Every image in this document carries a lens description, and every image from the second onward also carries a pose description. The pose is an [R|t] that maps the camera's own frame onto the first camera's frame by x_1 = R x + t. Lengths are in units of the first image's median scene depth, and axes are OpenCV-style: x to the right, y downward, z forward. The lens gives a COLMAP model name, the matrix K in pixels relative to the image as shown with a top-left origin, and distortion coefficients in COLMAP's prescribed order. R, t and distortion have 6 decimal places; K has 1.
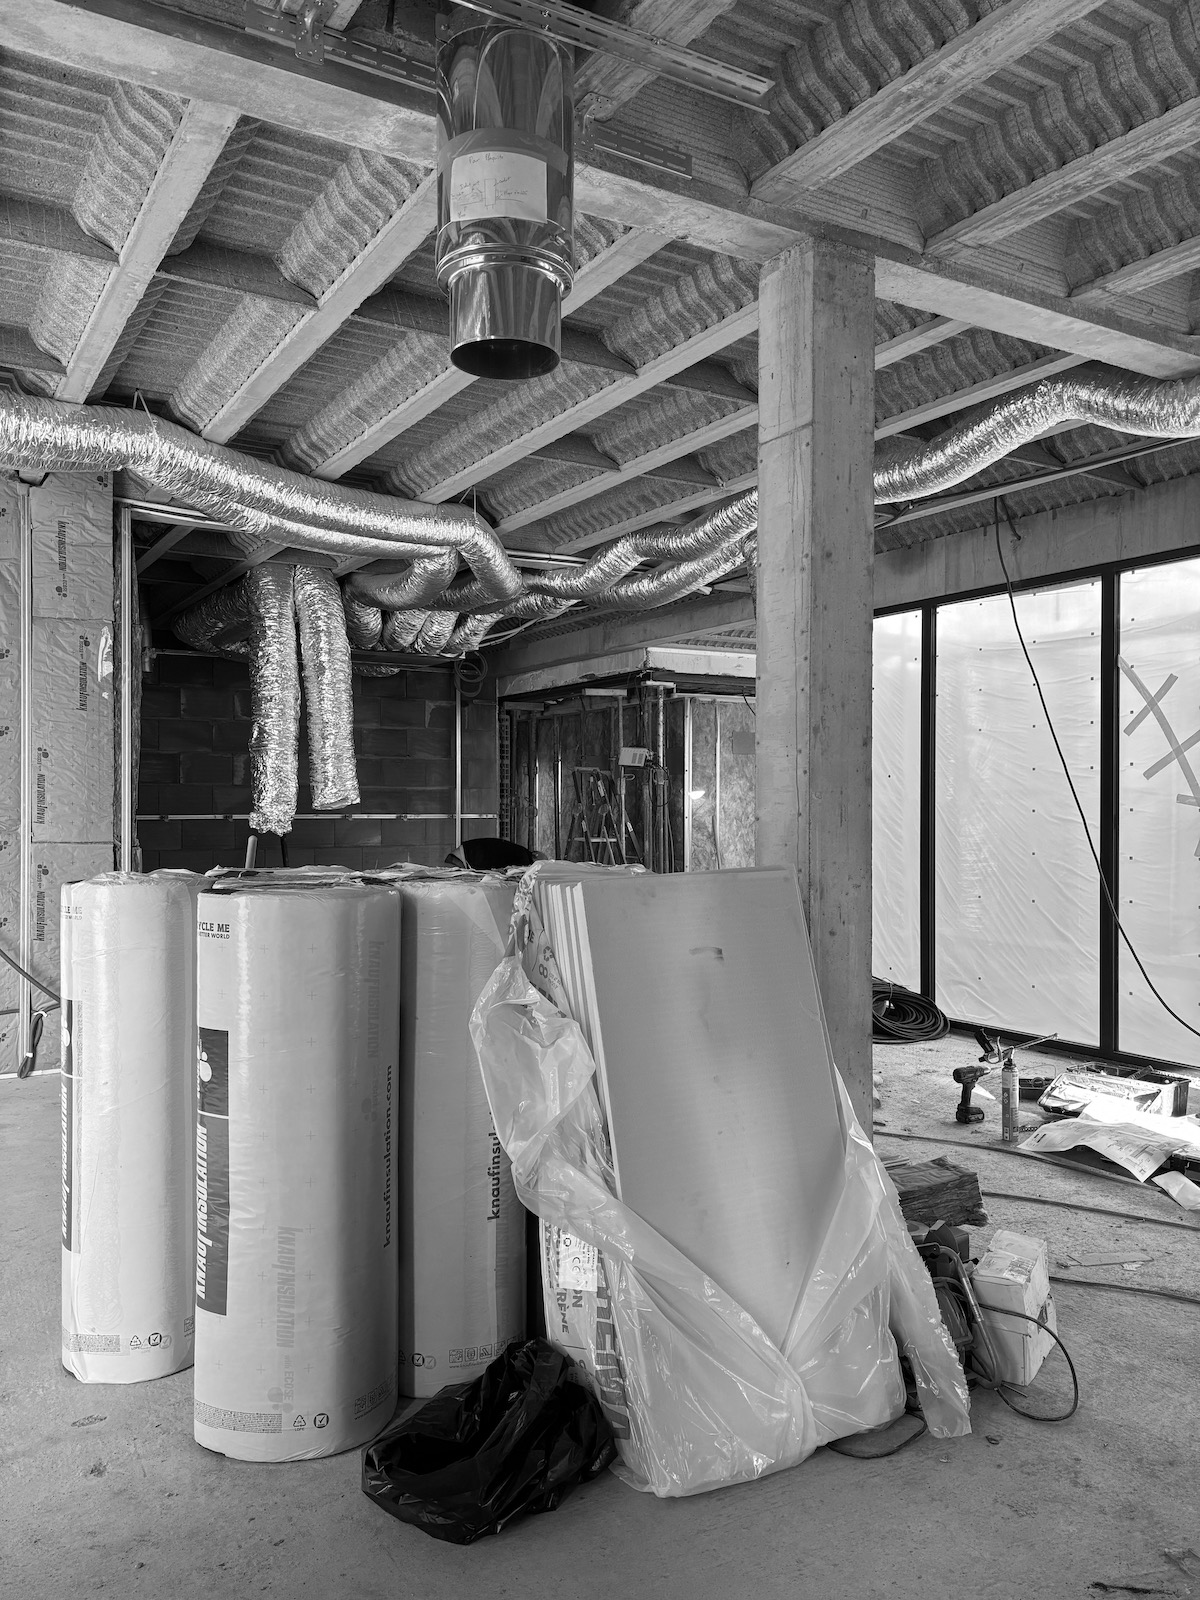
lens RADIAL K [[1214.3, 0, 601.9], [0, 1214.3, 804.8], [0, 0, 1]] dist [0.042545, -0.006507]
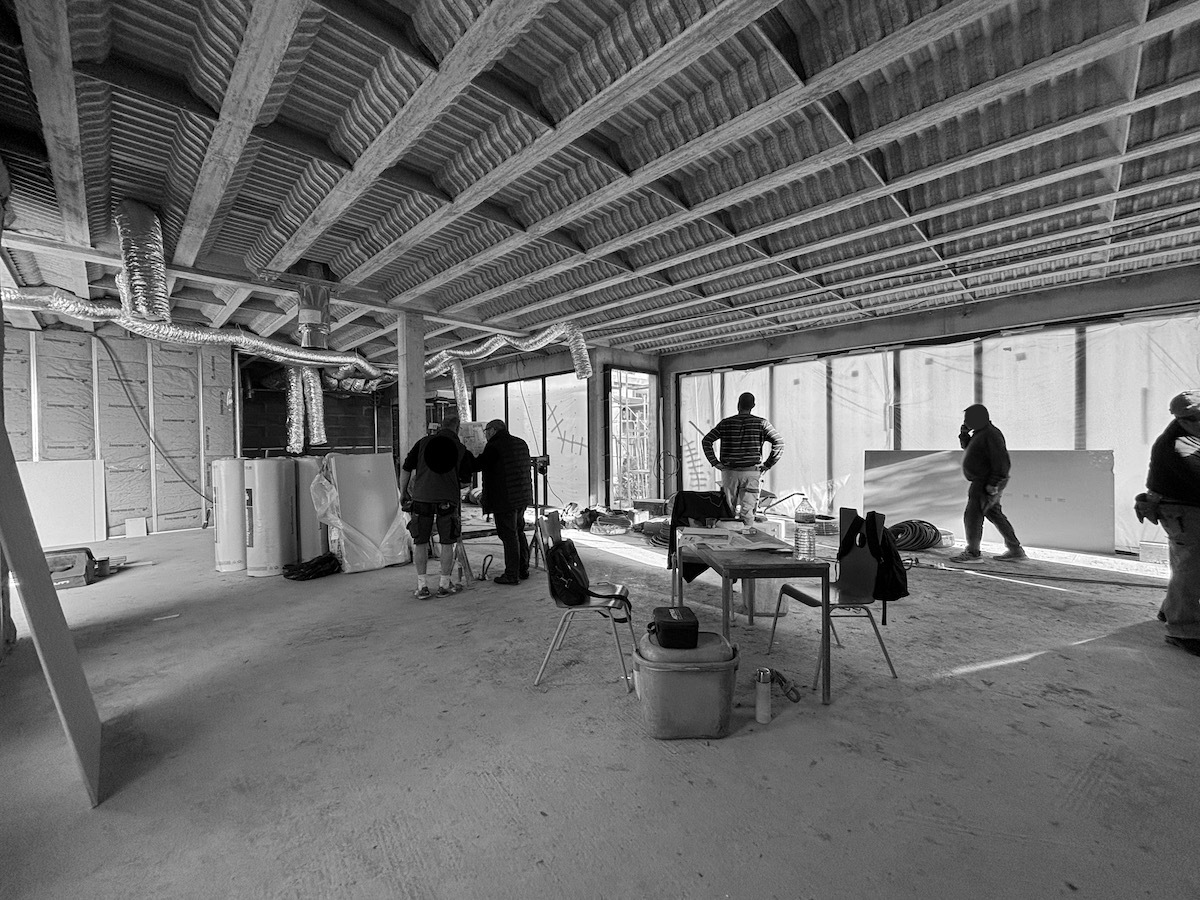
lens RADIAL K [[486.1, 0, 595.8], [0, 486.1, 446.1], [0, 0, 1]] dist [-0.002759, -0.000153]
pose [[0.970366, -0.015804, 0.241122, 0.214867], [0.014007, 0.999860, 0.009167, 0.007514], [-0.241233, -0.005518, 0.970451, -0.462633]]
